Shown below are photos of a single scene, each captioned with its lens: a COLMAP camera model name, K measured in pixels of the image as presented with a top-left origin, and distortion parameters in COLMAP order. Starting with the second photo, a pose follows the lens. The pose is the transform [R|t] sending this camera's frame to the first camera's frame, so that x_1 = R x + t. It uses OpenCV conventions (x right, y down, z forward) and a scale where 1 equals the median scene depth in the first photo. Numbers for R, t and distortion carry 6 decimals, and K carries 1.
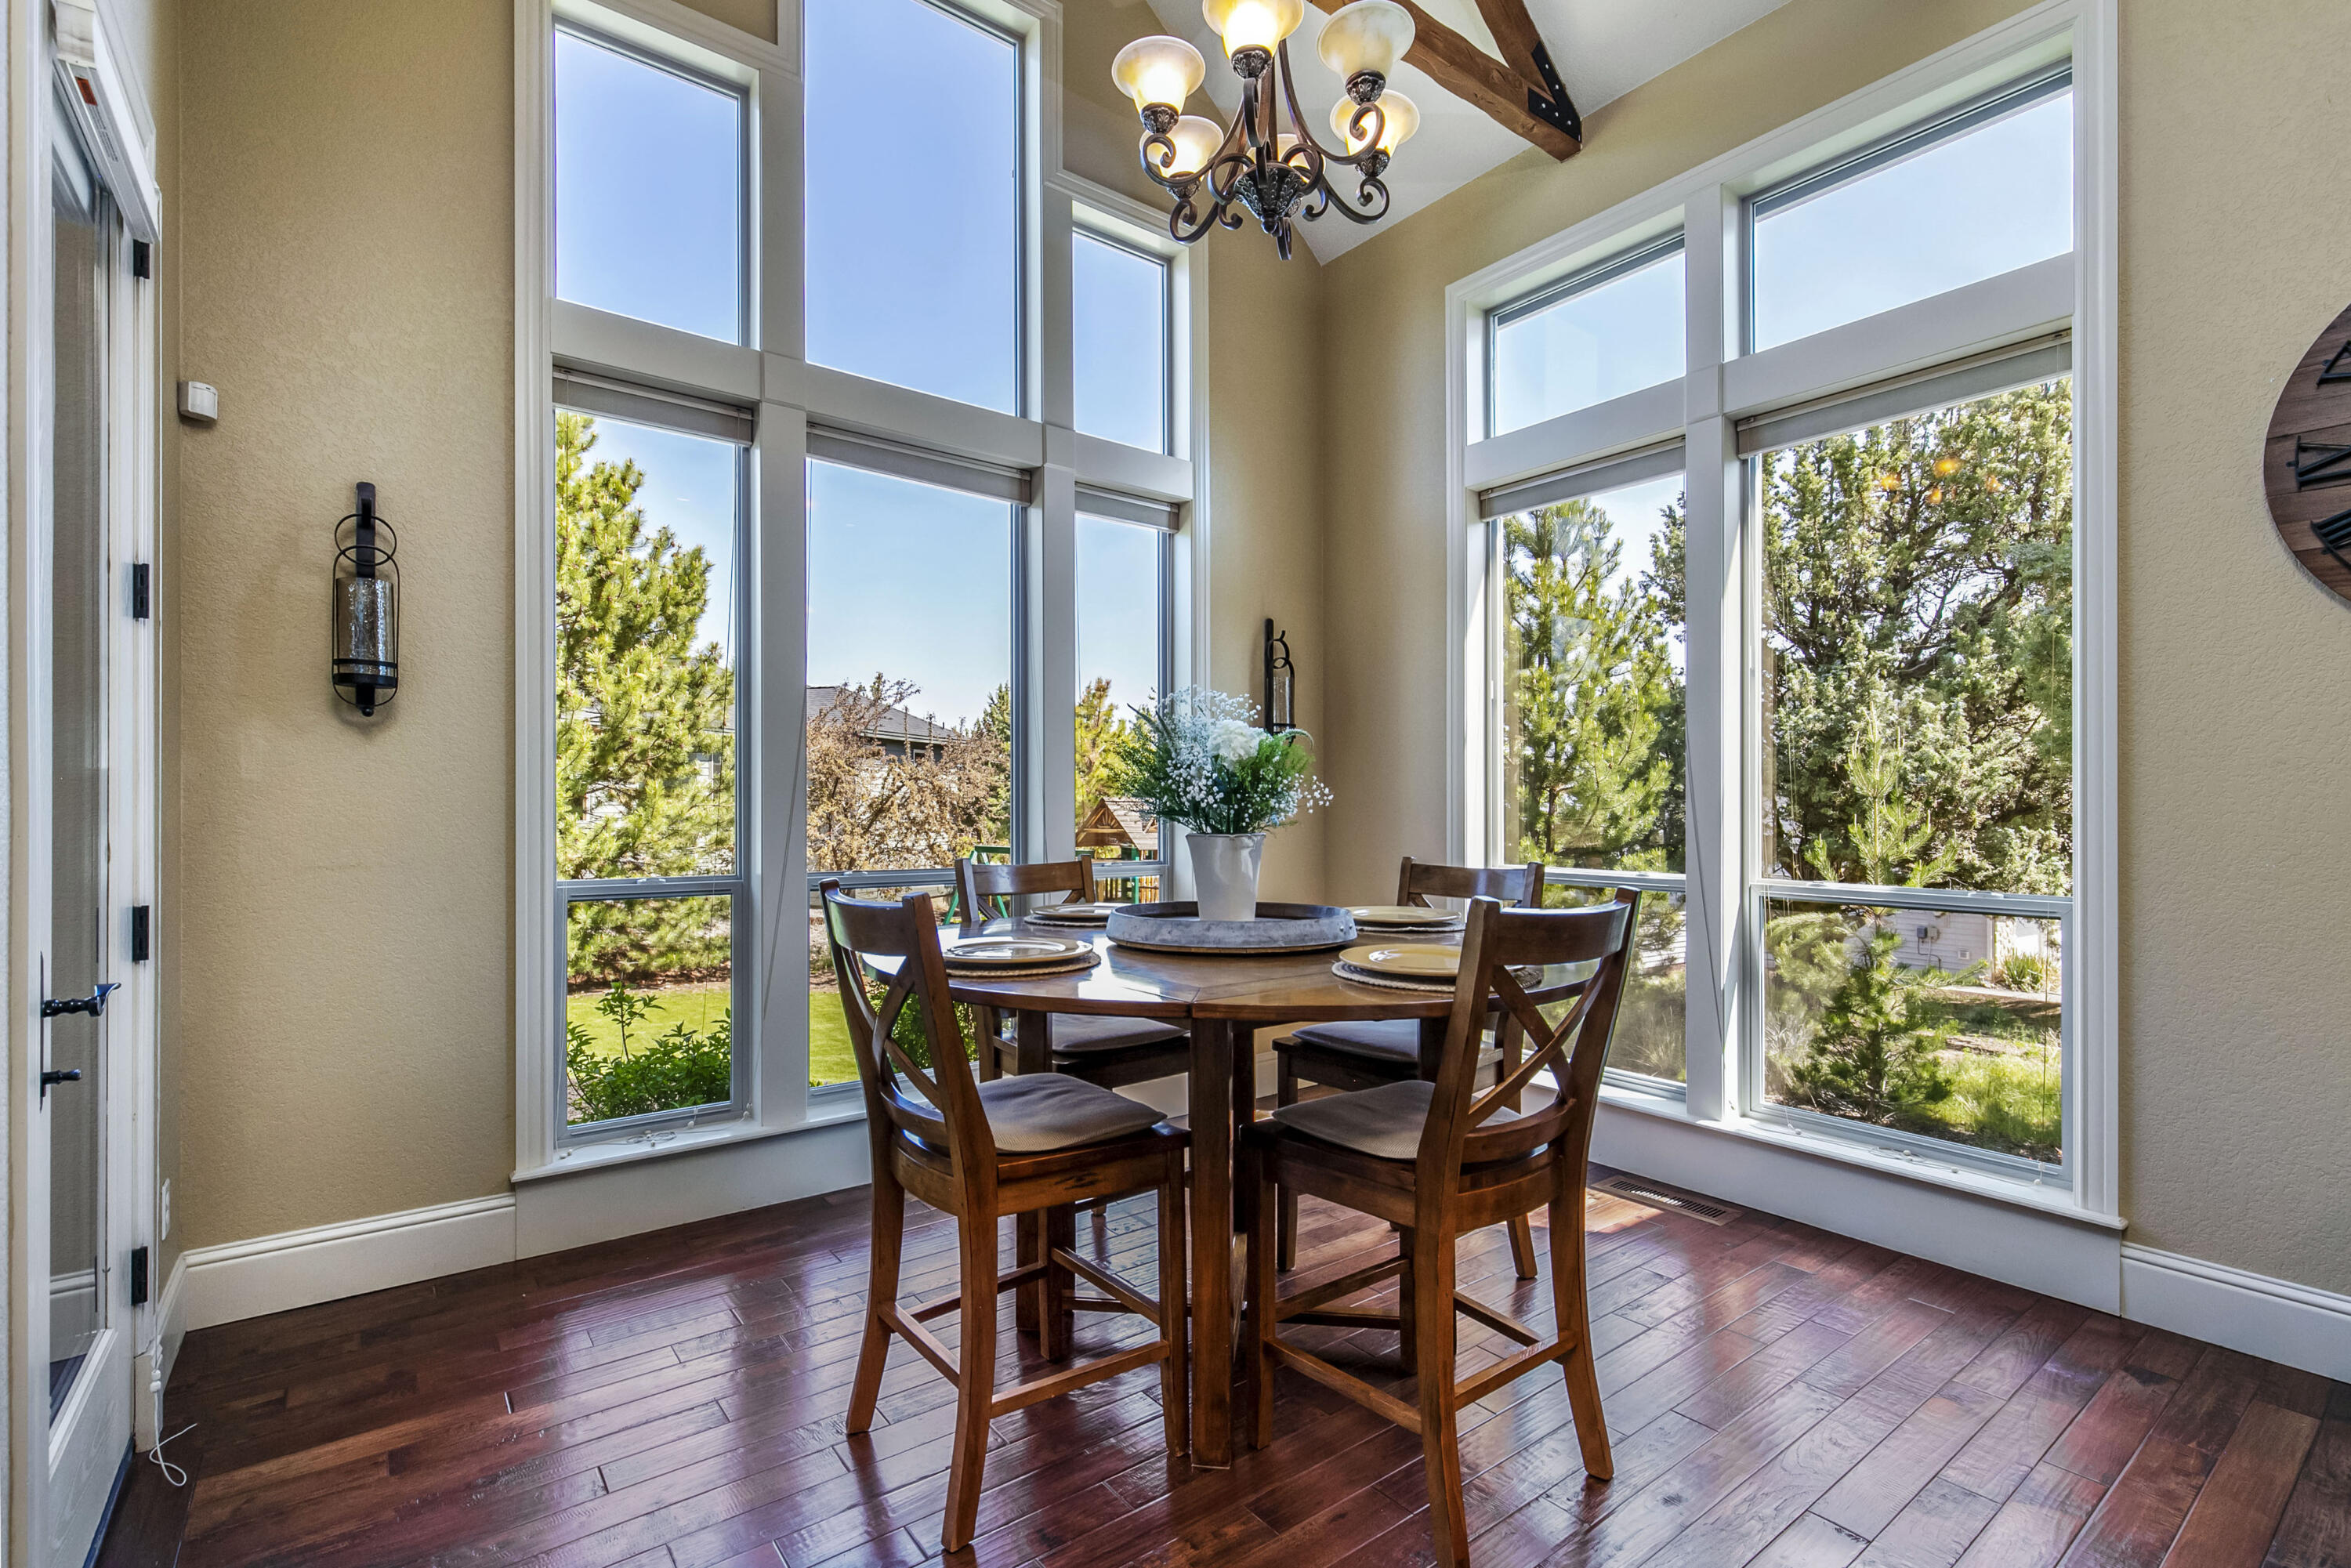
lens RADIAL K [[1056.8, 0, 1153.2], [0, 1056.8, 810.0], [0, 0, 1]] dist [0.001581, -0.000887]
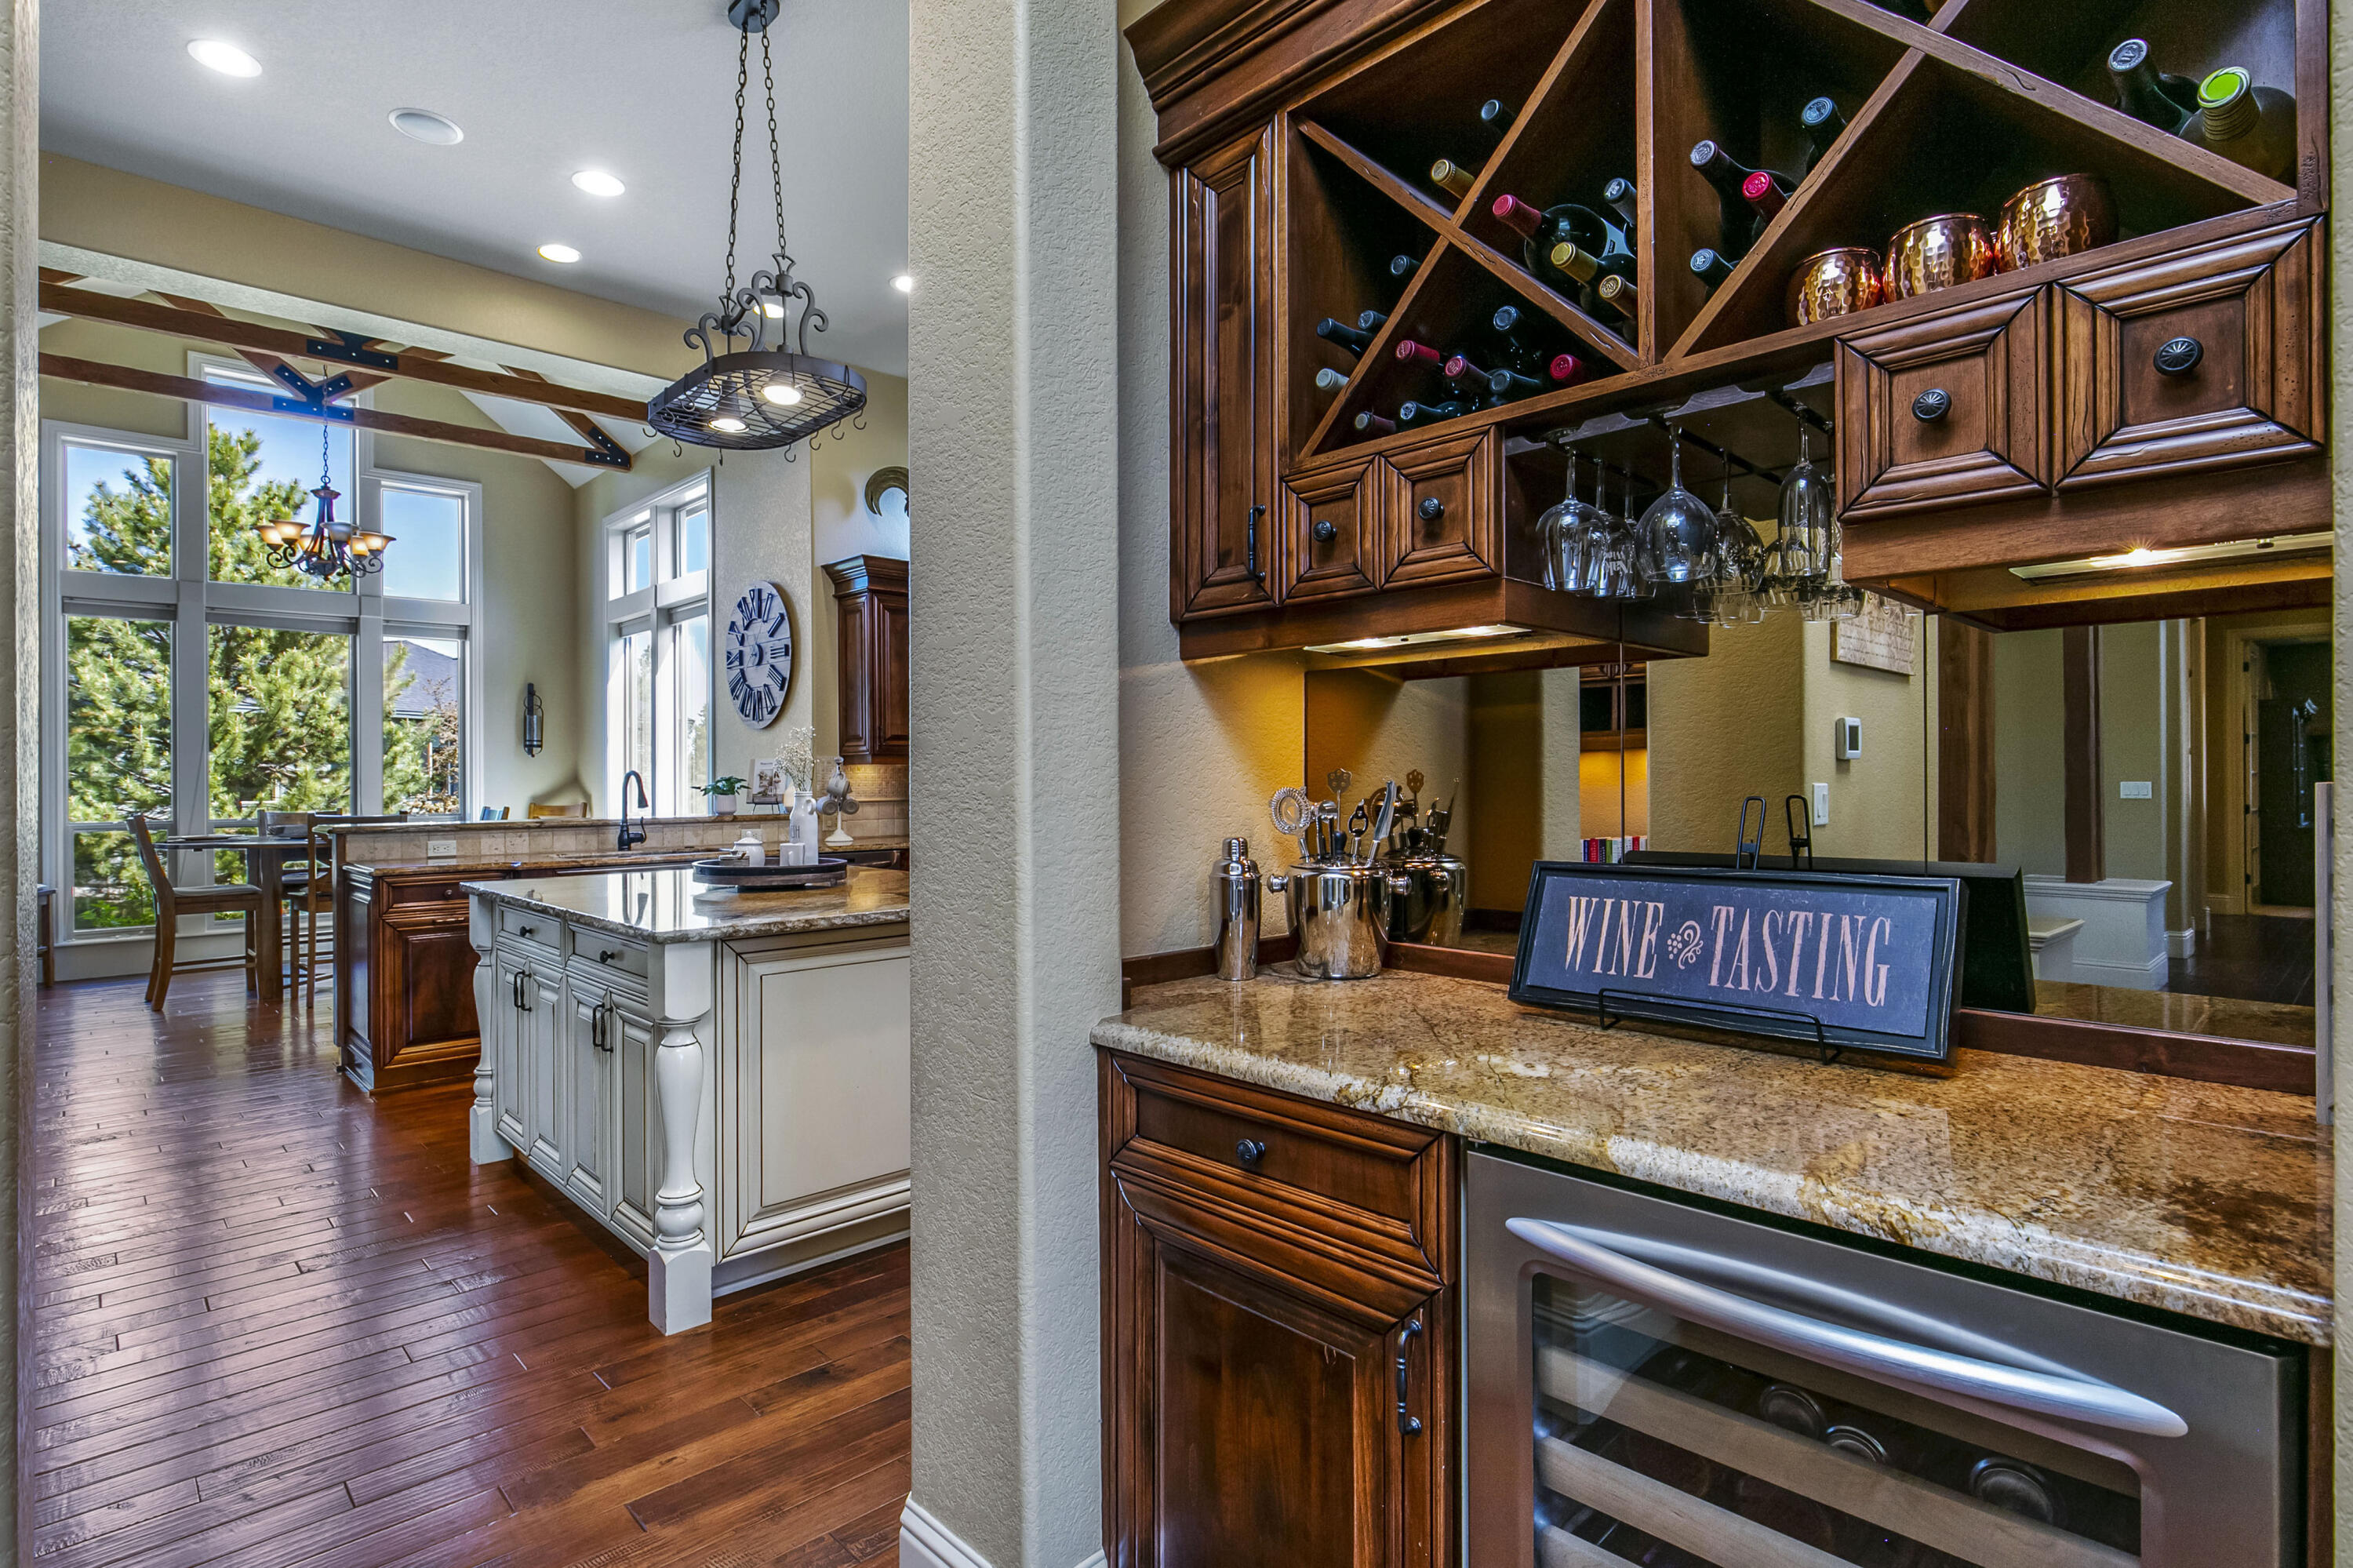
lens RADIAL K [[1099.1, 0, 1176.5], [0, 1099.1, 784.0], [0, 0, 1]] dist [-0.004620, -0.001113]
pose [[0.988839, -0.013158, 0.148405, 0.307493], [0.012697, 0.999911, 0.004052, 0.001661], [-0.148445, -0.002122, 0.988918, -0.355337]]
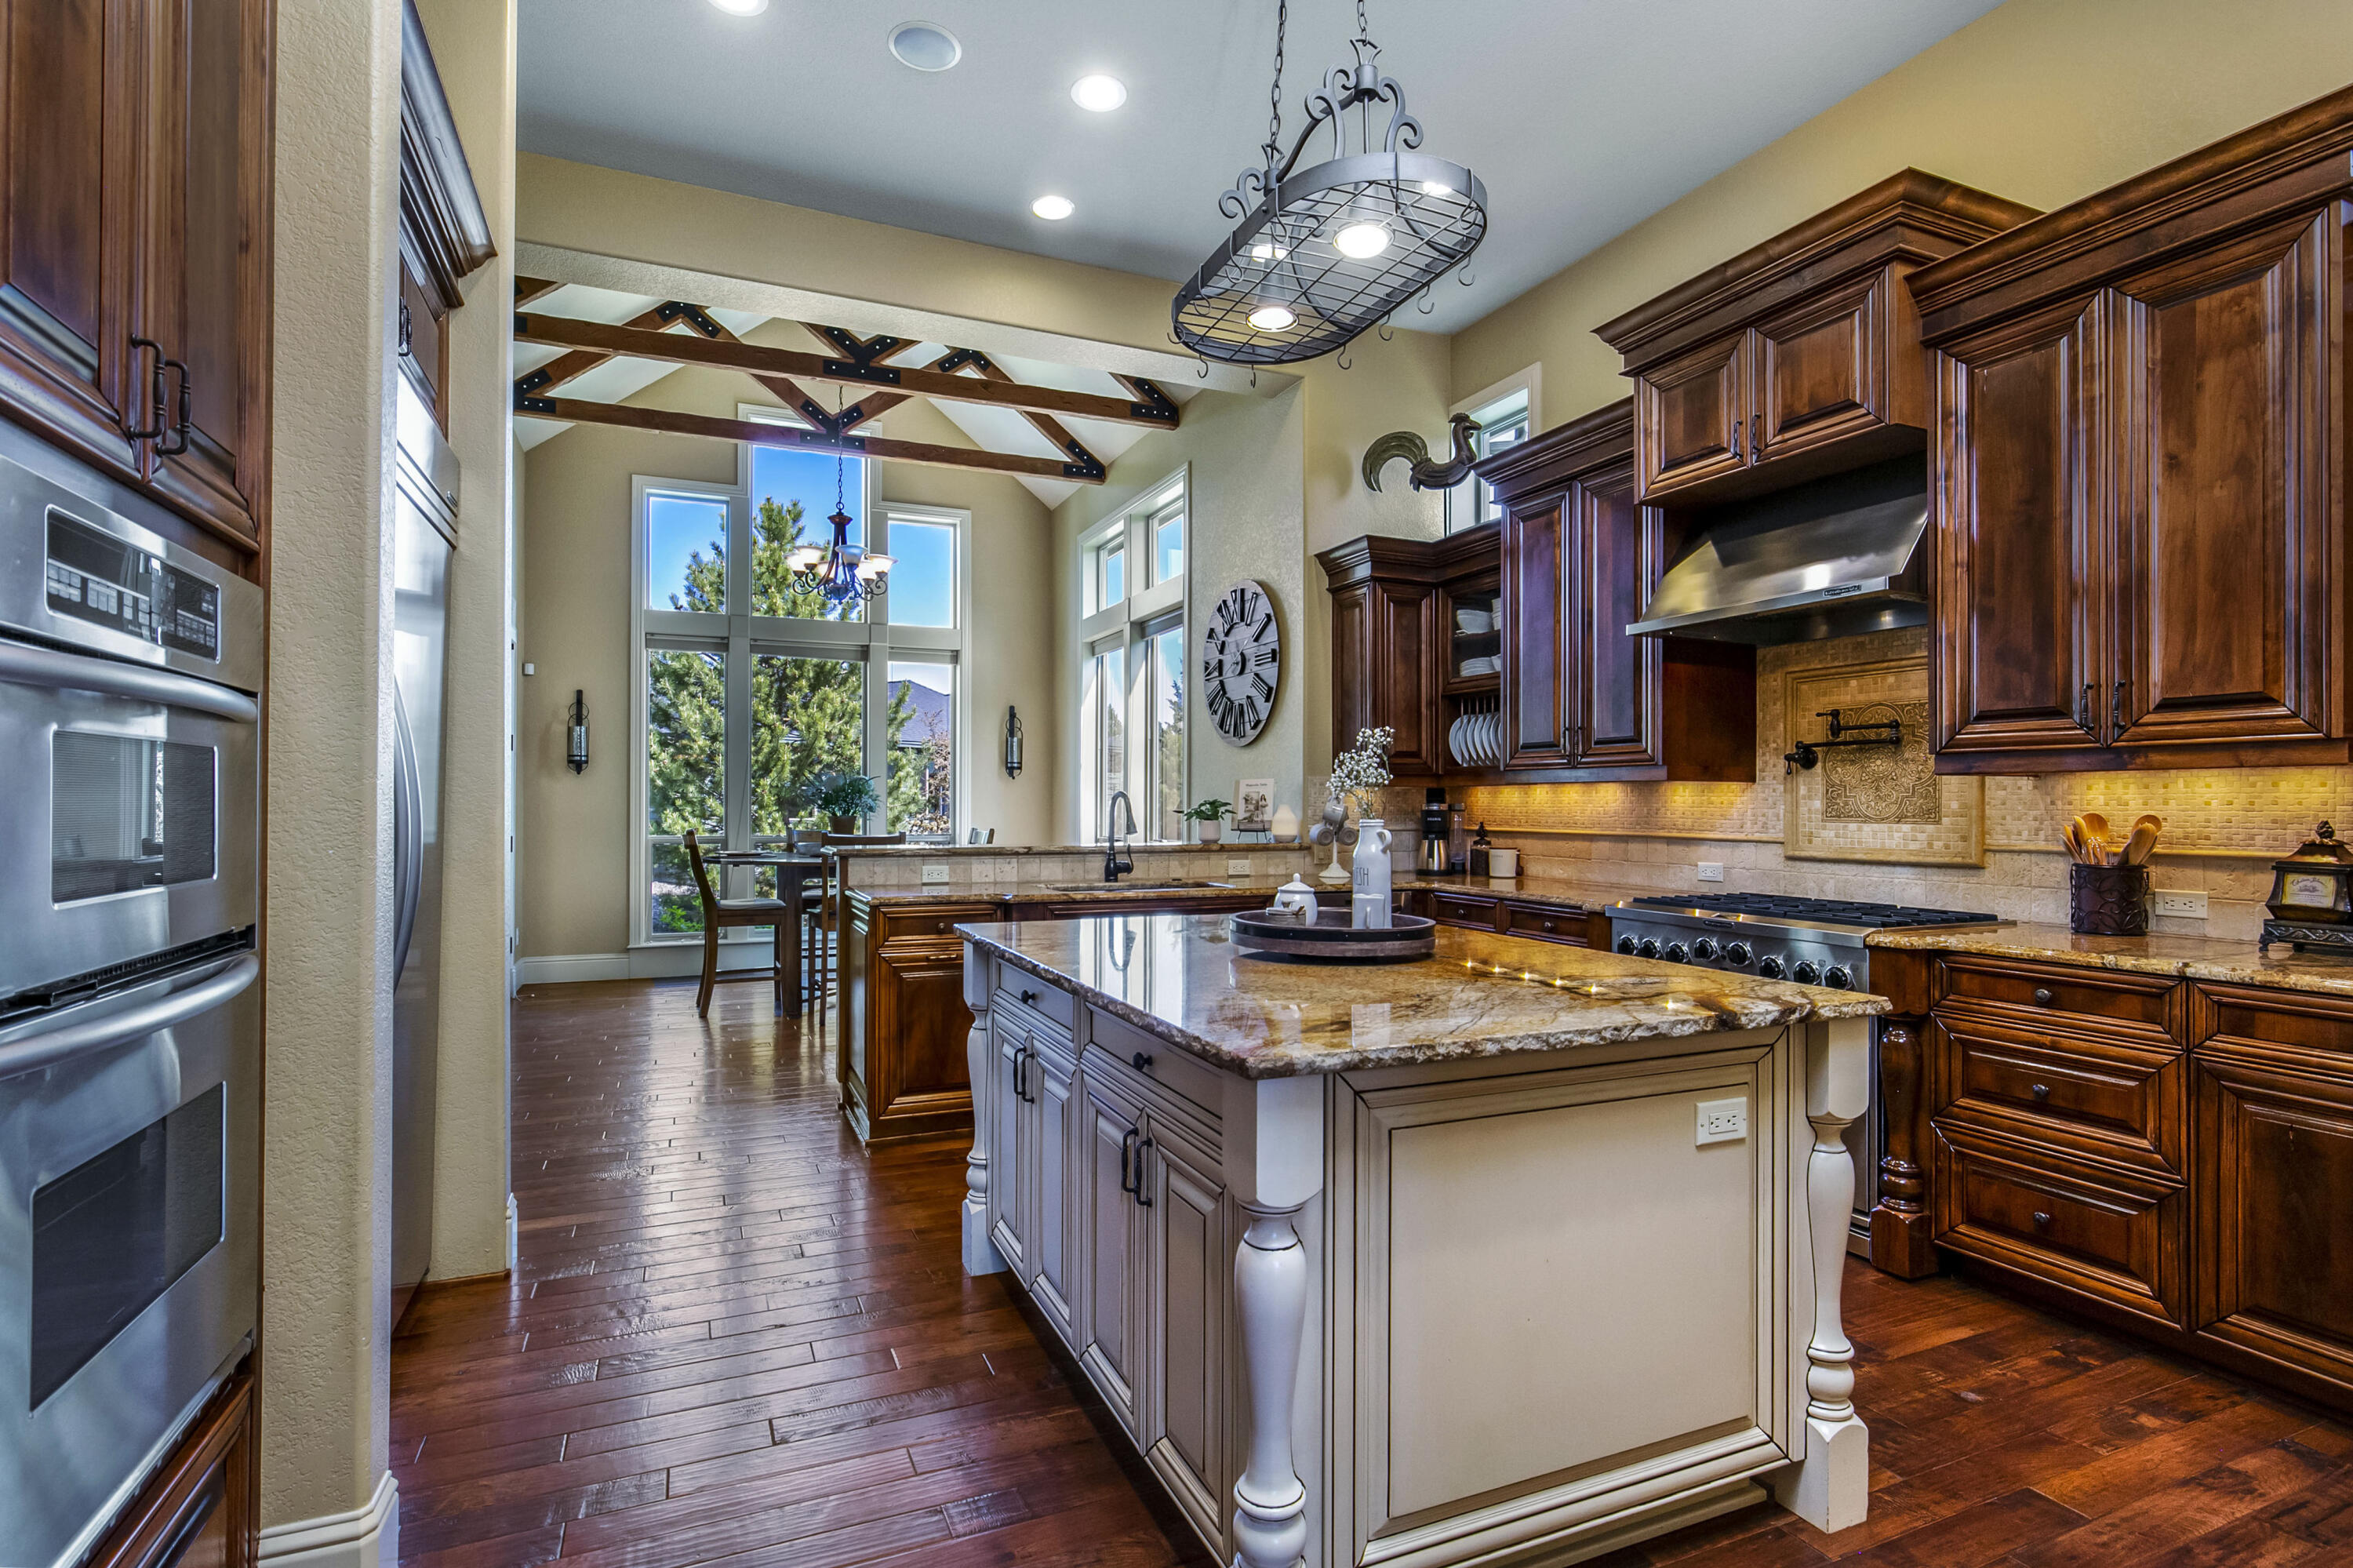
lens RADIAL K [[1098.2, 0, 1173.0], [0, 1098.2, 825.4], [0, 0, 1]] dist [0.000124, -0.000202]
pose [[0.974091, 0.001334, -0.226154, 0.269997], [0.002050, 0.999889, 0.014728, 0.001557], [0.226149, -0.014810, 0.973980, -0.276316]]
